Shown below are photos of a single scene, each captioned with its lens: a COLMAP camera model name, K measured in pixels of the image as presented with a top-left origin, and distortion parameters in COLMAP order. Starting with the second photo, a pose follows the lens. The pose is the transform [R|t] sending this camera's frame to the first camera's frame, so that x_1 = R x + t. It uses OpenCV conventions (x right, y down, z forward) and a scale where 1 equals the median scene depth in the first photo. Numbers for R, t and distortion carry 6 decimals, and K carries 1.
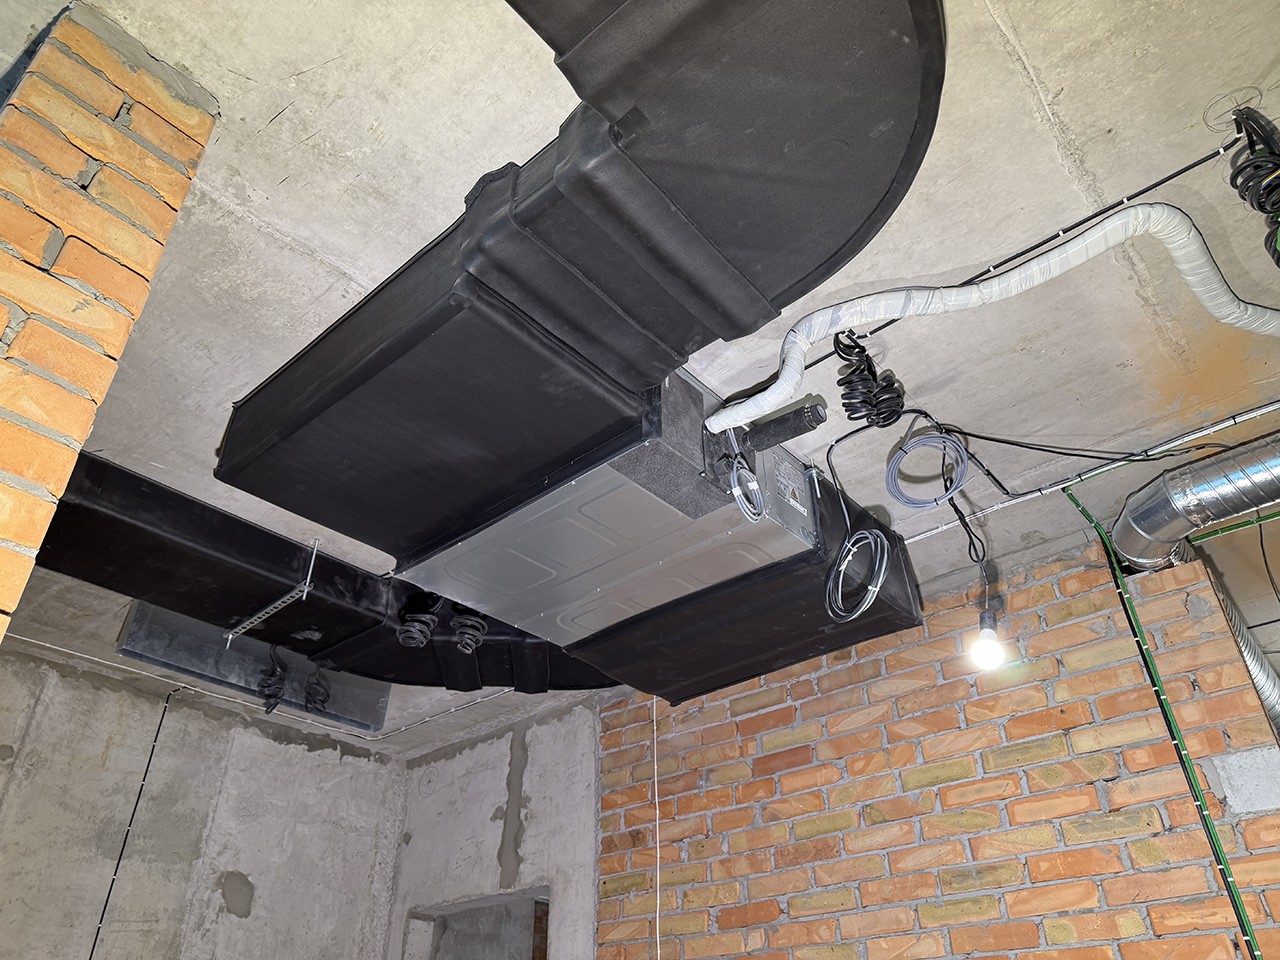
lens RADIAL K [[897.2, 0, 639.4], [0, 897.2, 478.0], [0, 0, 1]] dist [-0.019210, -0.002507]
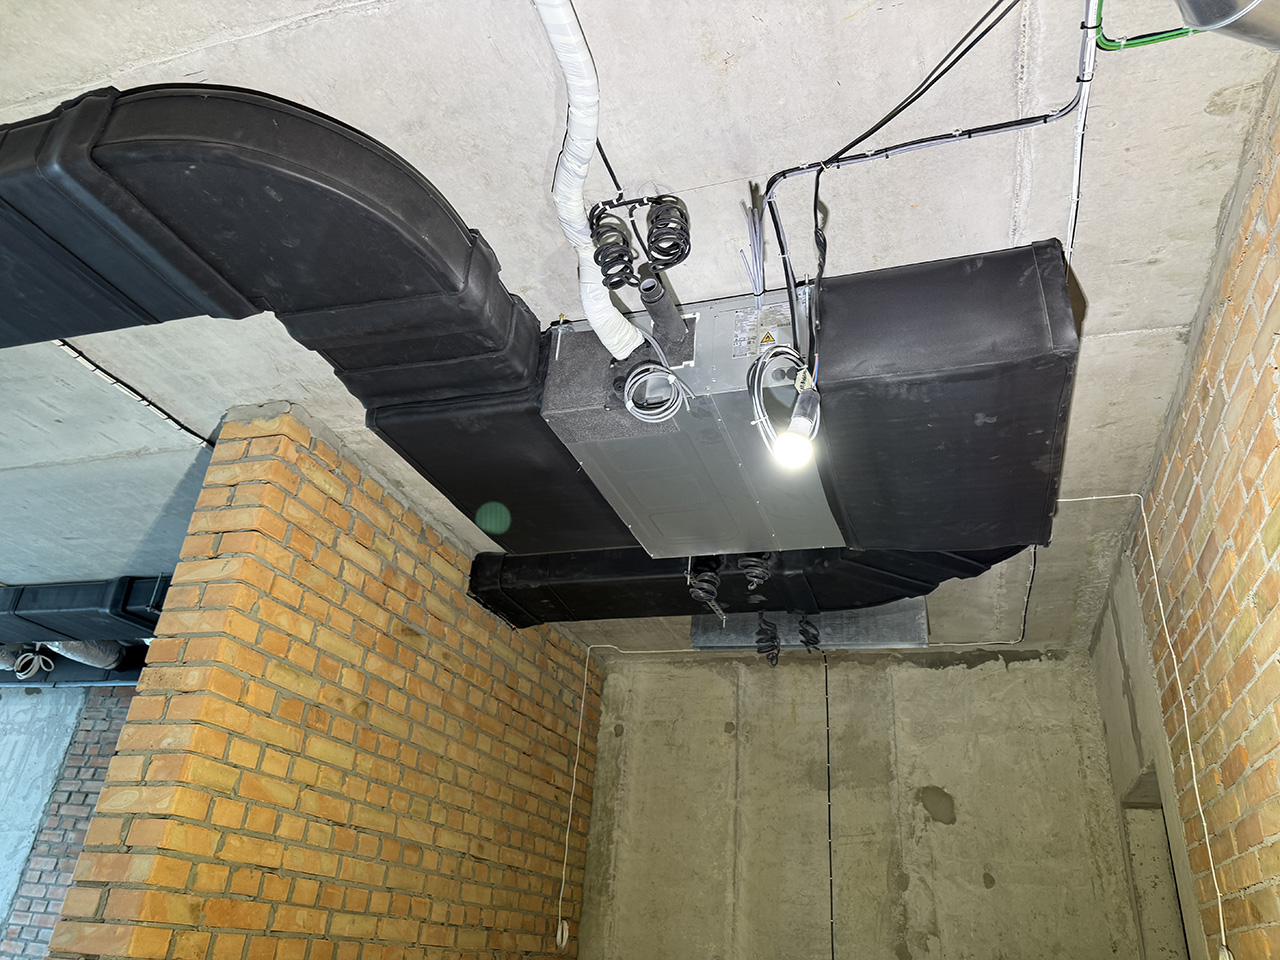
lens RADIAL K [[897.2, 0, 642.6], [0, 897.2, 483.6], [0, 0, 1]] dist [-0.019210, -0.002507]
pose [[0.410086, -0.379049, -0.829549, 0.484091], [0.458668, 0.871872, -0.171647, 0.137129], [0.788323, -0.310097, 0.531400, 0.233644]]
